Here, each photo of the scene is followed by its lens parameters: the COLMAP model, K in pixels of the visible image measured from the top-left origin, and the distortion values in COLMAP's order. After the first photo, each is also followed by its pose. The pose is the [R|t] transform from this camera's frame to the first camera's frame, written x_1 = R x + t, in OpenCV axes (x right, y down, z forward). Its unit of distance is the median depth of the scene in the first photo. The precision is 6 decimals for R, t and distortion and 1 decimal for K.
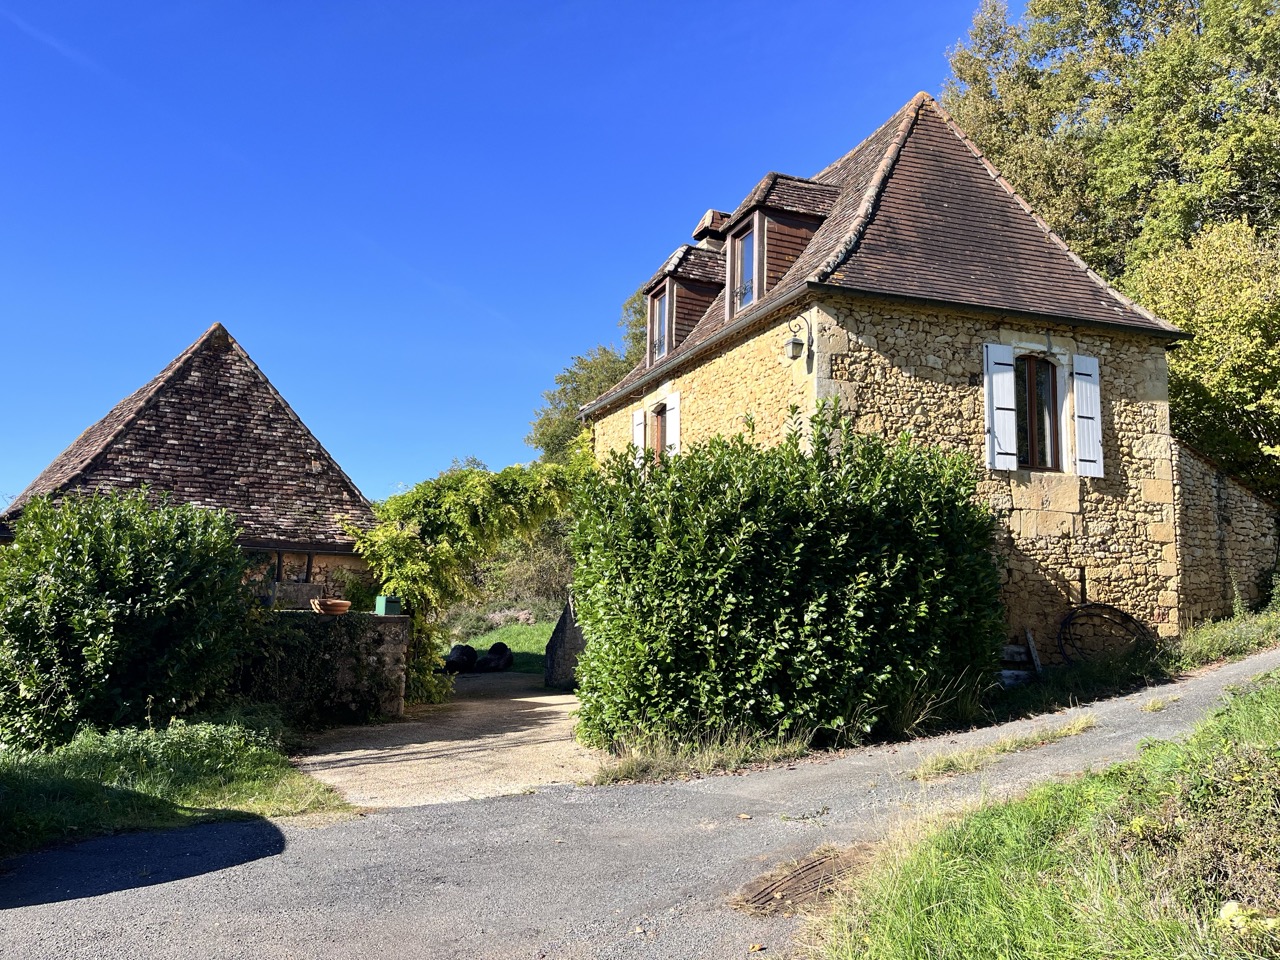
lens RADIAL K [[958.9, 0, 637.3], [0, 958.9, 486.5], [0, 0, 1]] dist [0.069814, -0.098611]
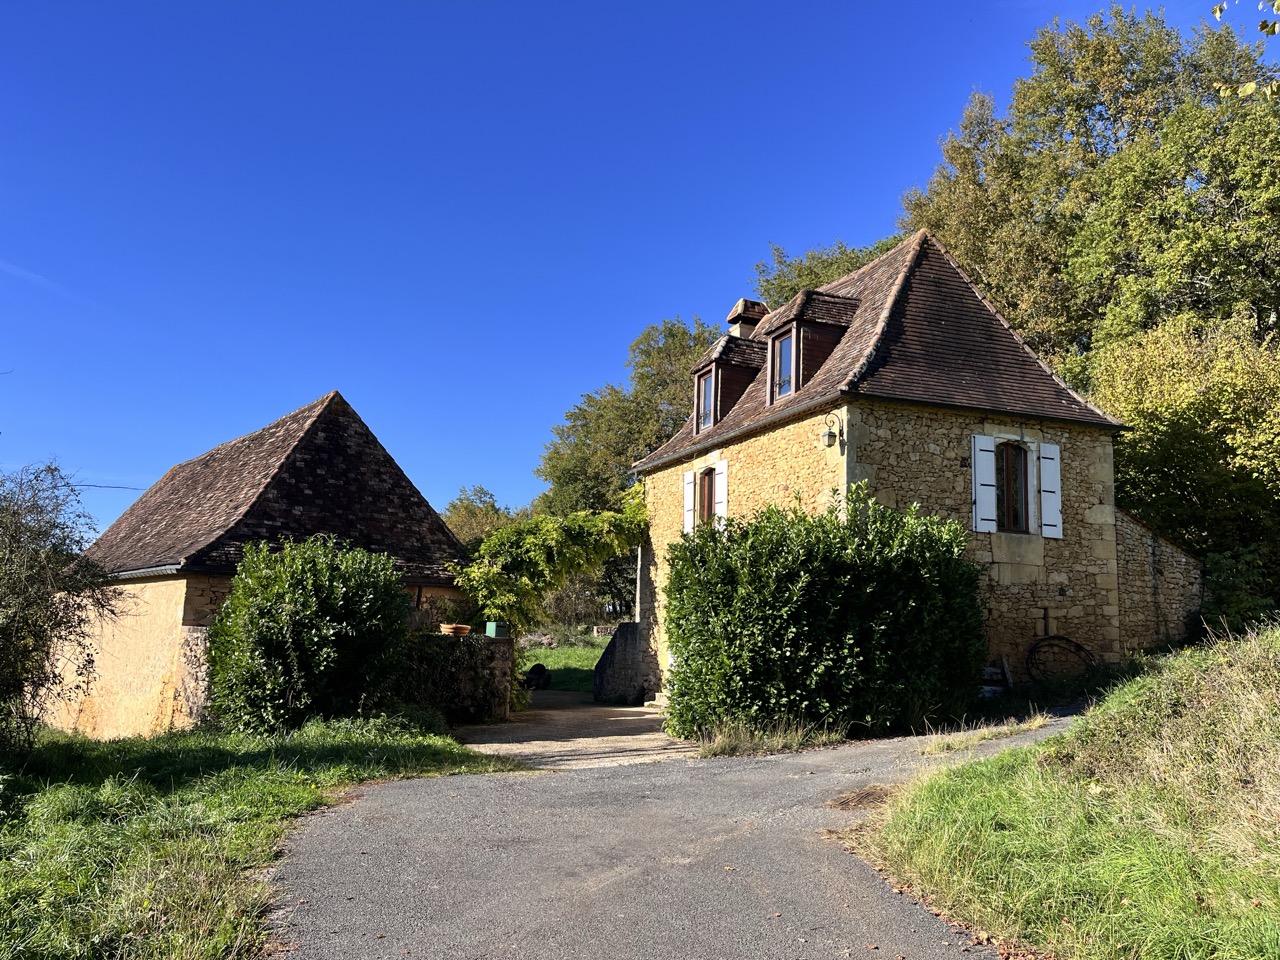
lens RADIAL K [[1042.4, 0, 621.2], [0, 1042.4, 483.0], [0, 0, 1]] dist [0.083045, -0.136069]
pose [[0.999480, 0.017387, 0.027155, -0.147583], [-0.016882, 0.999682, -0.018708, -0.047278], [-0.027472, 0.018240, 0.999456, -0.391489]]
